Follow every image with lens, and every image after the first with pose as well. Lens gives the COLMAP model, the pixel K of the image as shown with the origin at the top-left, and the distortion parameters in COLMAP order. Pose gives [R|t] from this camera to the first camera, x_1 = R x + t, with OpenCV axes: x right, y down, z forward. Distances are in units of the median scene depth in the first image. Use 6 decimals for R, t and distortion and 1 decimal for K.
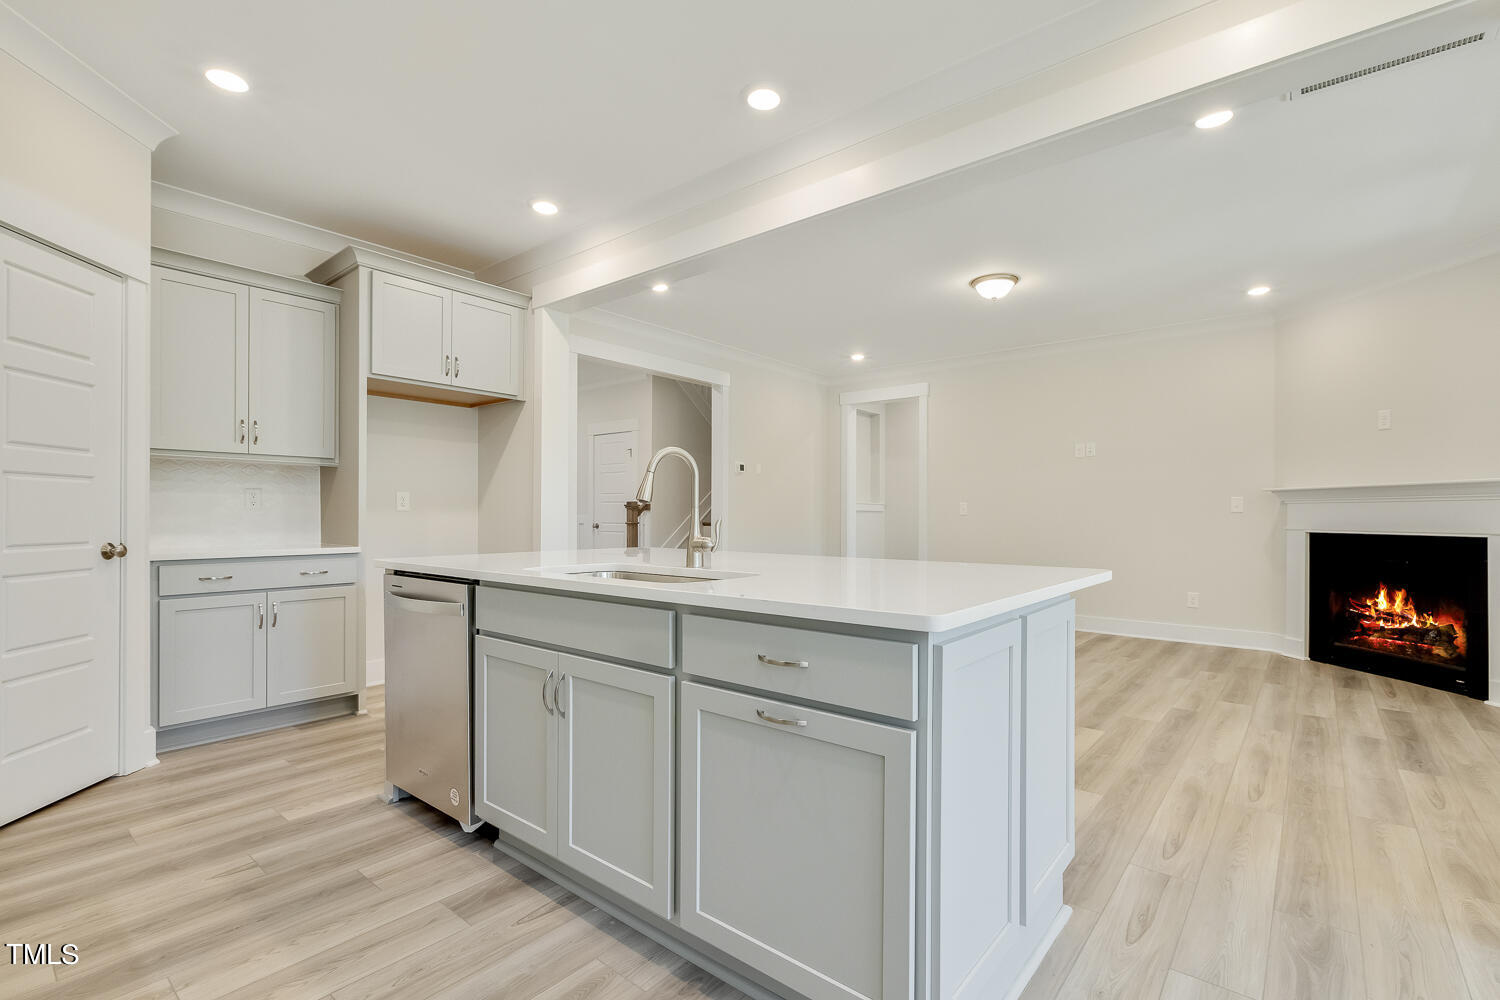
lens RADIAL K [[679.1, 0, 750.0], [0, 679.1, 500.0], [0, 0, 1]] dist [-0.007696, -0.000363]
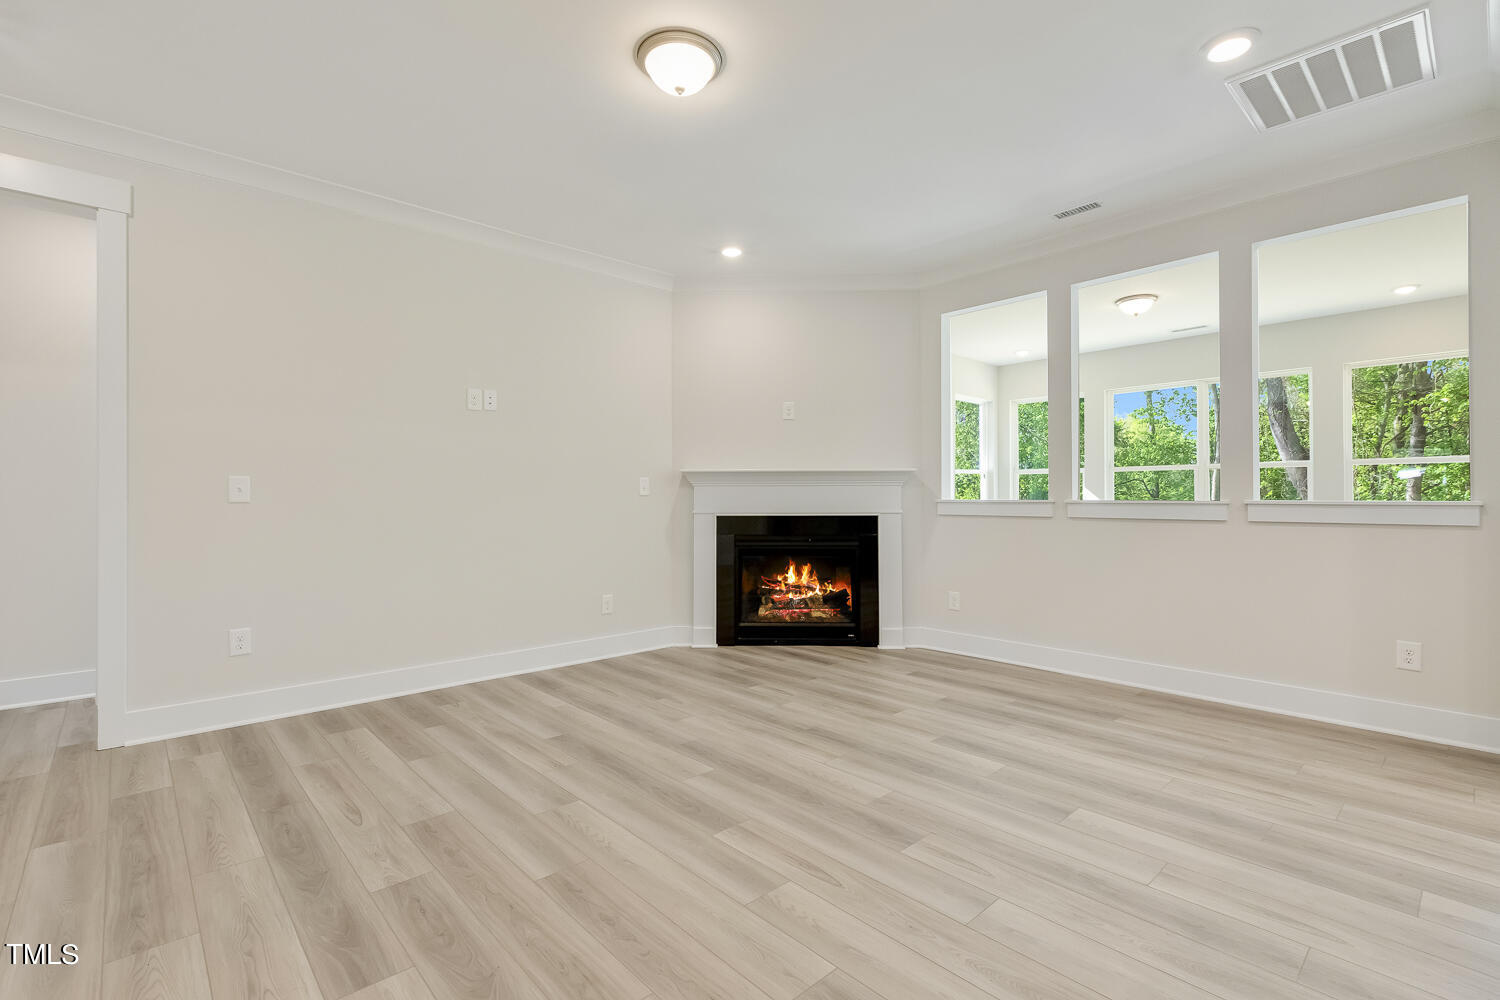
lens RADIAL K [[679.1, 0, 750.0], [0, 679.1, 500.0], [0, 0, 1]] dist [-0.007696, -0.000363]
pose [[0.150985, -0.010075, 0.988485, -0.167048], [-0.021384, 0.999681, 0.013456, 0.013185], [-0.988305, -0.023169, 0.150722, 0.912386]]
